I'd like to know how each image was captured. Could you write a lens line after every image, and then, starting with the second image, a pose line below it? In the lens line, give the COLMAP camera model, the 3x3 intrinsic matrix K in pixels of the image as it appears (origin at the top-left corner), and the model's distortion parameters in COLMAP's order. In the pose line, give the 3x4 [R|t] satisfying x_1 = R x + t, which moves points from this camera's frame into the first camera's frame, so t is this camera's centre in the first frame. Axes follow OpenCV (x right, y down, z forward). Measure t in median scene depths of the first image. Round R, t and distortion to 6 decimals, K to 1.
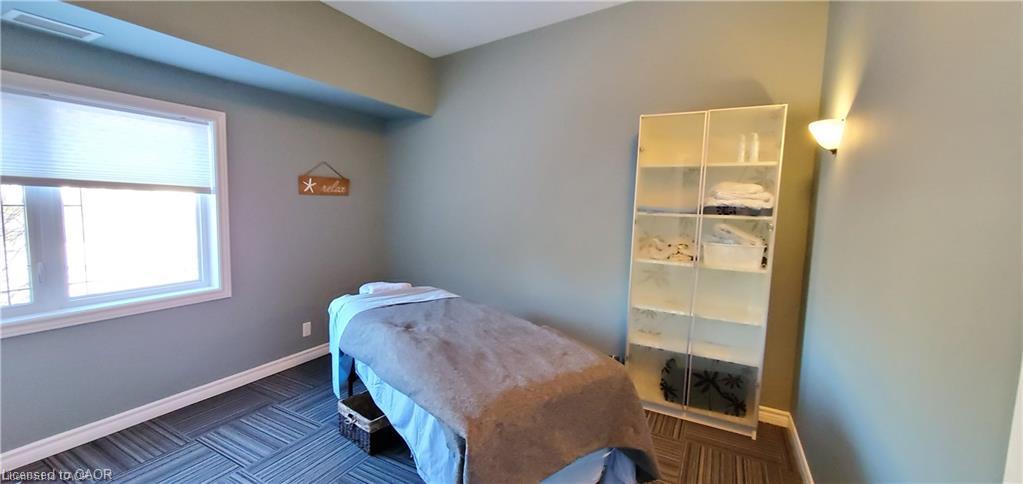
lens RADIAL K [[408.3, 0, 496.8], [0, 408.3, 240.7], [0, 0, 1]] dist [0.001058, 0.000108]
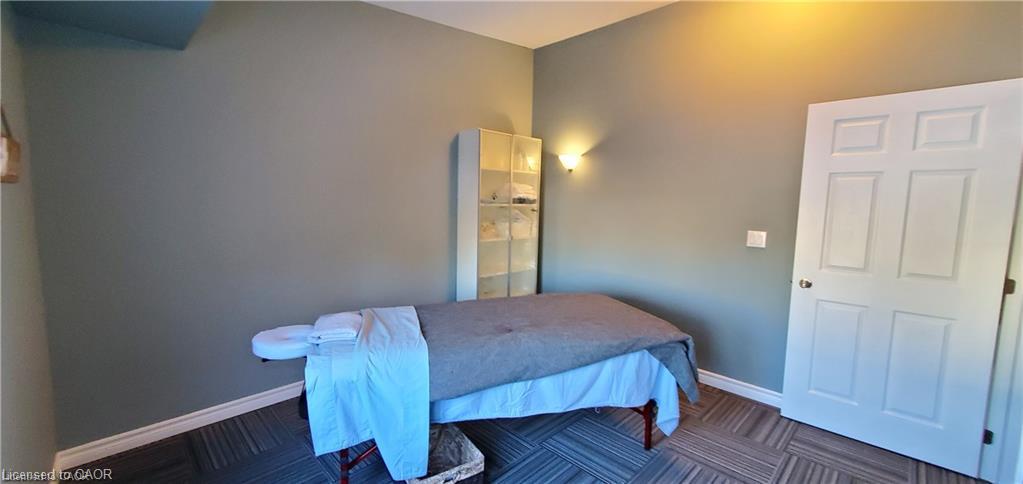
lens RADIAL K [[408.3, 0, 496.8], [0, 408.3, 240.7], [0, 0, 1]] dist [0.001058, 0.000108]
pose [[0.294638, -0.112775, 0.948931, -0.958567], [0.072471, 0.992789, 0.095485, -0.078419], [-0.952857, 0.040636, 0.300686, 0.619613]]
